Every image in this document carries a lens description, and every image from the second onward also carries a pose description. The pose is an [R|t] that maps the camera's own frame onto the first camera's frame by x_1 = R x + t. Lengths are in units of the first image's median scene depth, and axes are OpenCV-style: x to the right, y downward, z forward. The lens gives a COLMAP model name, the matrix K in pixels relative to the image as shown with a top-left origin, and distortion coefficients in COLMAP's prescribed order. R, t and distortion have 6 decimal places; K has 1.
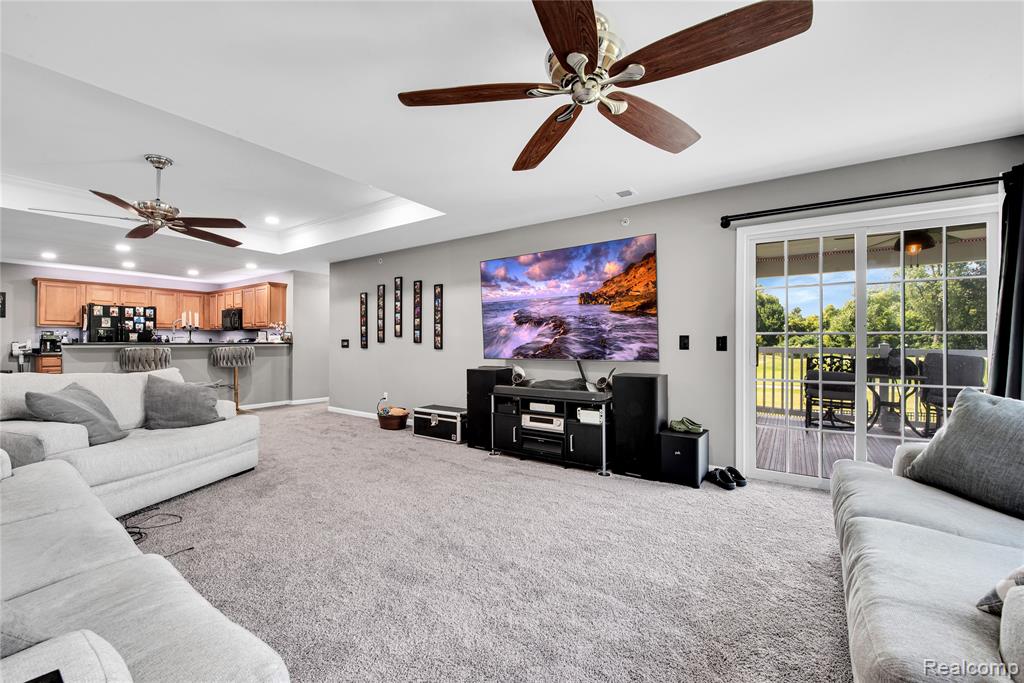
lens RADIAL K [[417.0, 0, 491.7], [0, 417.0, 342.3], [0, 0, 1]] dist [-0.001450, -0.000134]
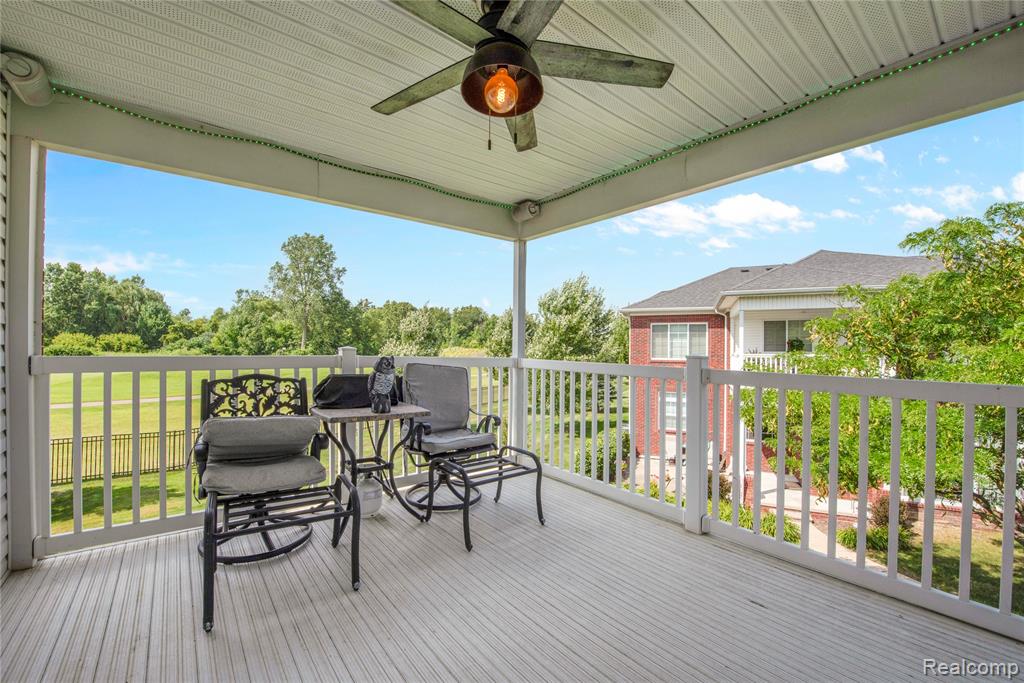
lens RADIAL K [[426.2, 0, 524.6], [0, 426.2, 343.5], [0, 0, 1]] dist [-0.010413, -0.000320]
pose [[0.257601, 0.013173, 0.966162, 0.075959], [-0.007583, 0.999904, -0.011611, 0.000687], [-0.966222, -0.004335, 0.257676, 0.101873]]
